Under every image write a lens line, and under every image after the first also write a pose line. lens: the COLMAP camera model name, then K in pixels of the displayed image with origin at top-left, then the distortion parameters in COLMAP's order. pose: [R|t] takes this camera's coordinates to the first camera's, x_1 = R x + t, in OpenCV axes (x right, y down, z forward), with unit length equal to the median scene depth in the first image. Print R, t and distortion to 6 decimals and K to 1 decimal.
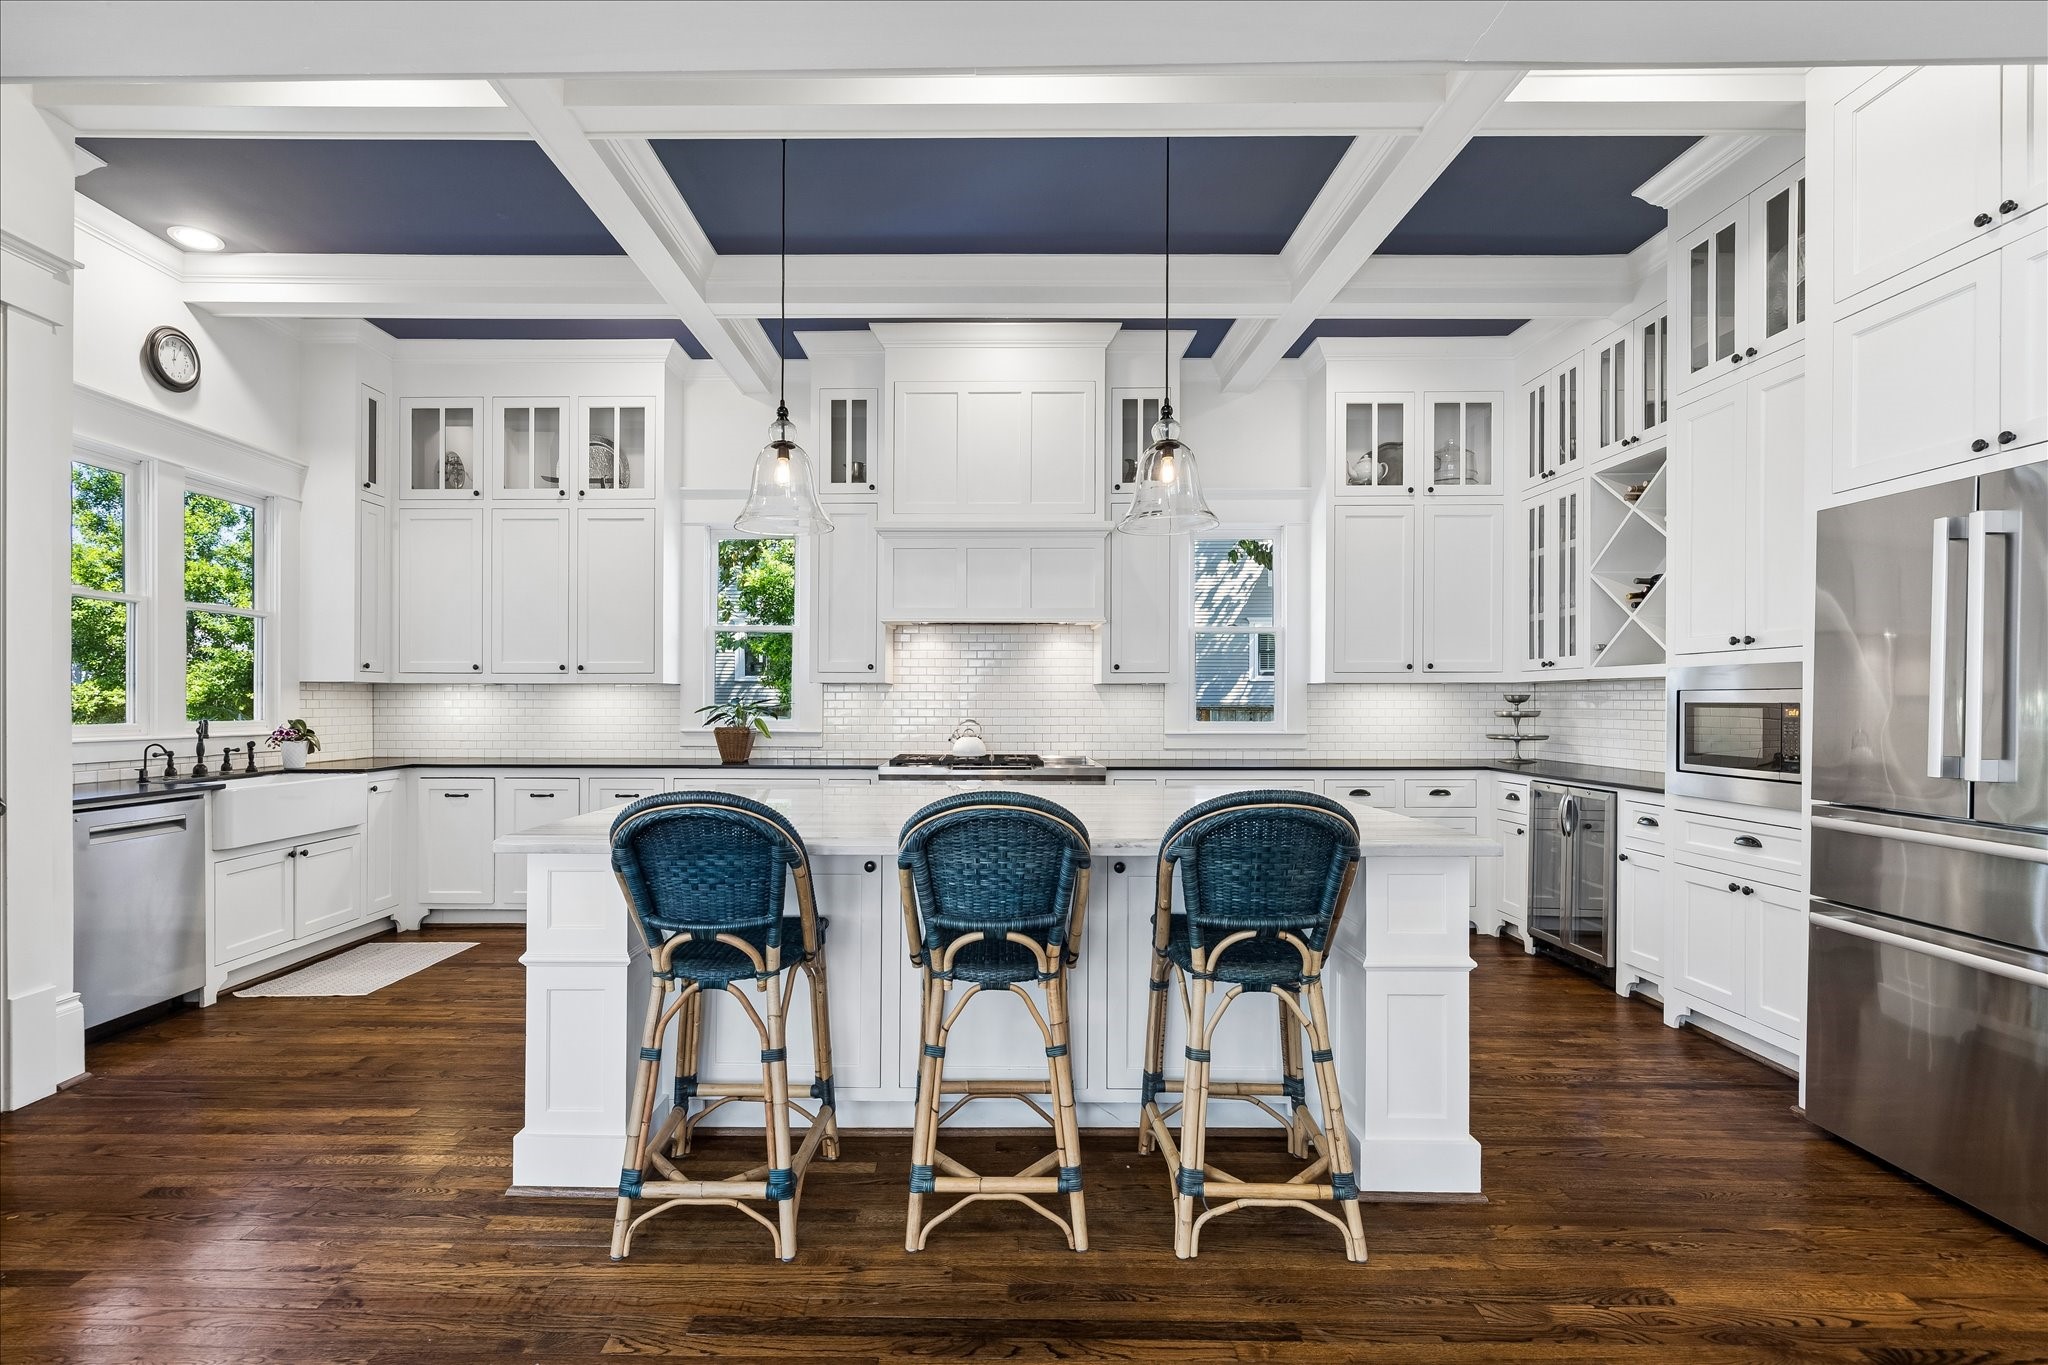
lens RADIAL K [[891.5, 0, 1017.9], [0, 891.5, 712.4], [0, 0, 1]] dist [-0.002963, -0.000046]
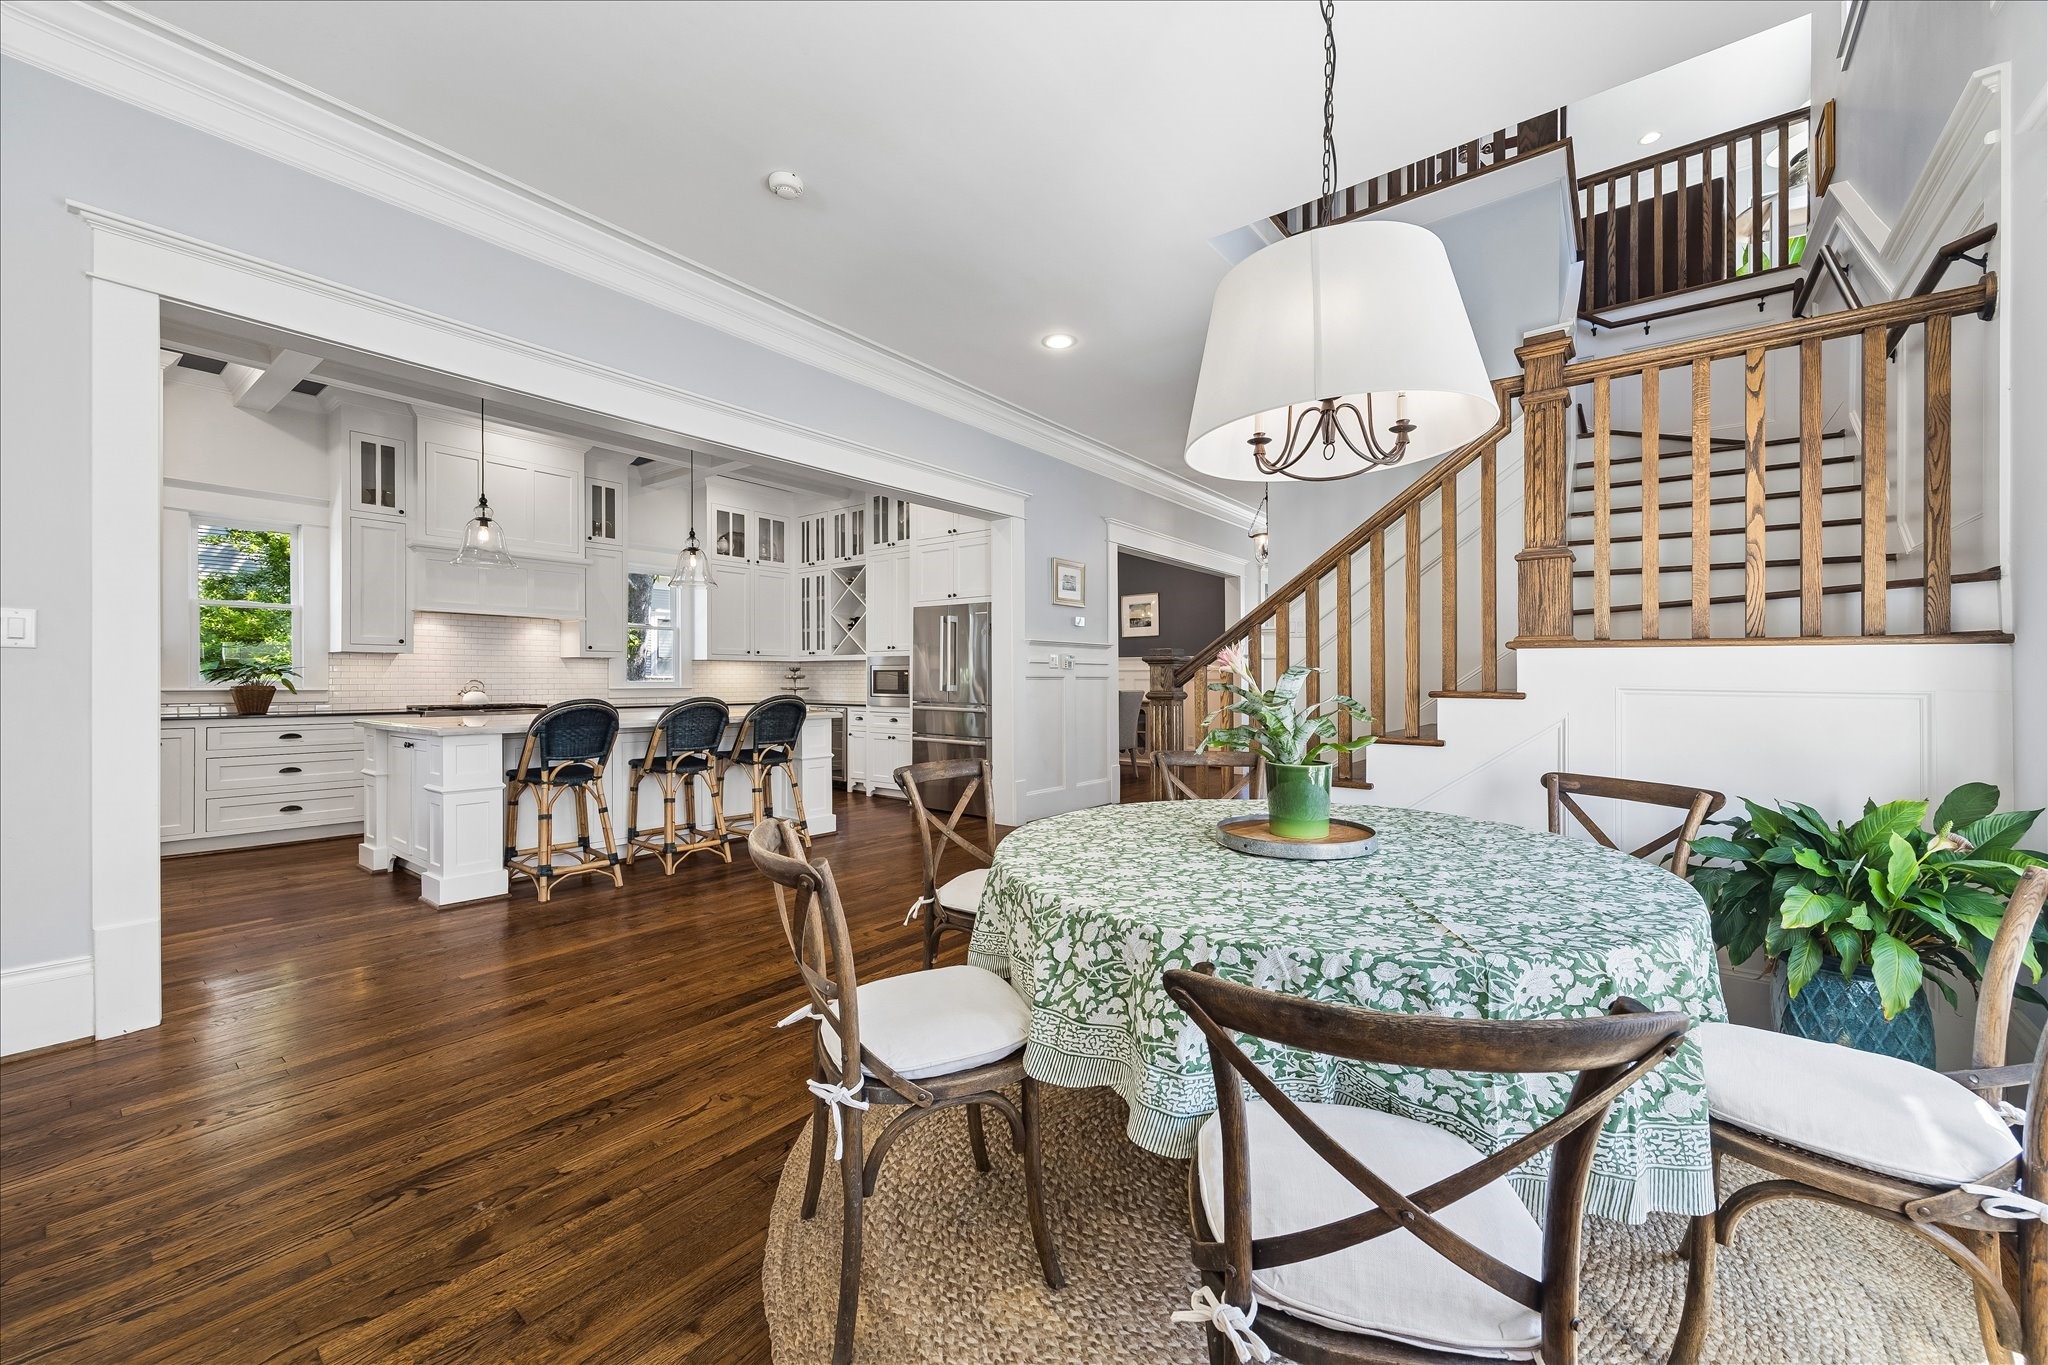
lens RADIAL K [[811.8, 0, 1024.0], [0, 811.8, 682.5], [0, 0, 1]] dist [-0.001611, -0.000003]
pose [[0.615596, -0.002275, 0.788059, -0.716223], [0.007171, 0.999971, -0.002715, 0.029033], [-0.788029, 0.007322, 0.615594, -0.681908]]
